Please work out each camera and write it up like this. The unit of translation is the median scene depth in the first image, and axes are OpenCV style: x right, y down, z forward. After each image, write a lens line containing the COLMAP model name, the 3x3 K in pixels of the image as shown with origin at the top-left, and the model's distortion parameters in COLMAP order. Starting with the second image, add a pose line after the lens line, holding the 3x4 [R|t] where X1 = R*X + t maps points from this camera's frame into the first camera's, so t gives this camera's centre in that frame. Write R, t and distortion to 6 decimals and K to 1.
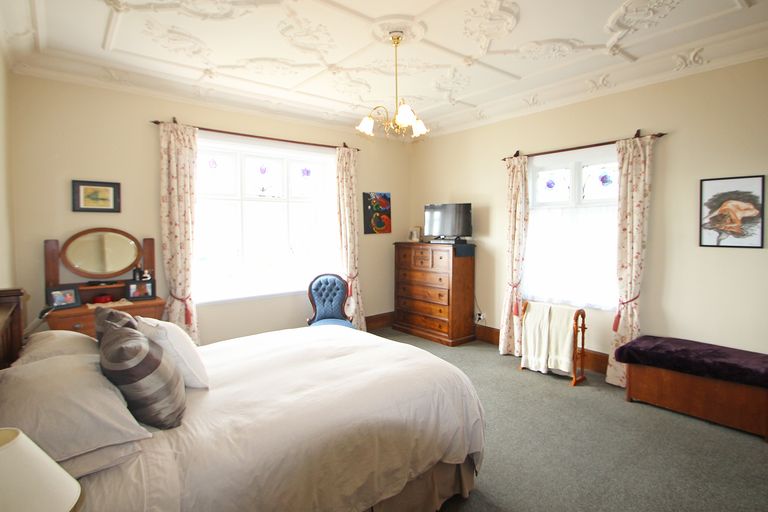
lens RADIAL K [[406.7, 0, 384.4], [0, 406.7, 226.5], [0, 0, 1]] dist [-0.000456, -0.000177]
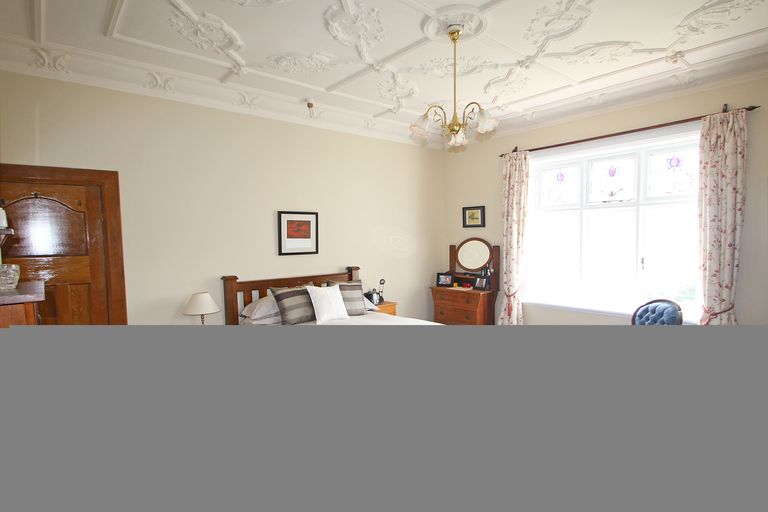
lens RADIAL K [[370.1, 0, 377.2], [0, 370.1, 255.3], [0, 0, 1]] dist [0.000086, -0.000245]
pose [[0.055666, 0.055991, -0.996878, 0.610853], [0.019123, 0.998183, 0.057132, -0.016210], [0.998266, -0.022243, 0.054494, 0.546144]]
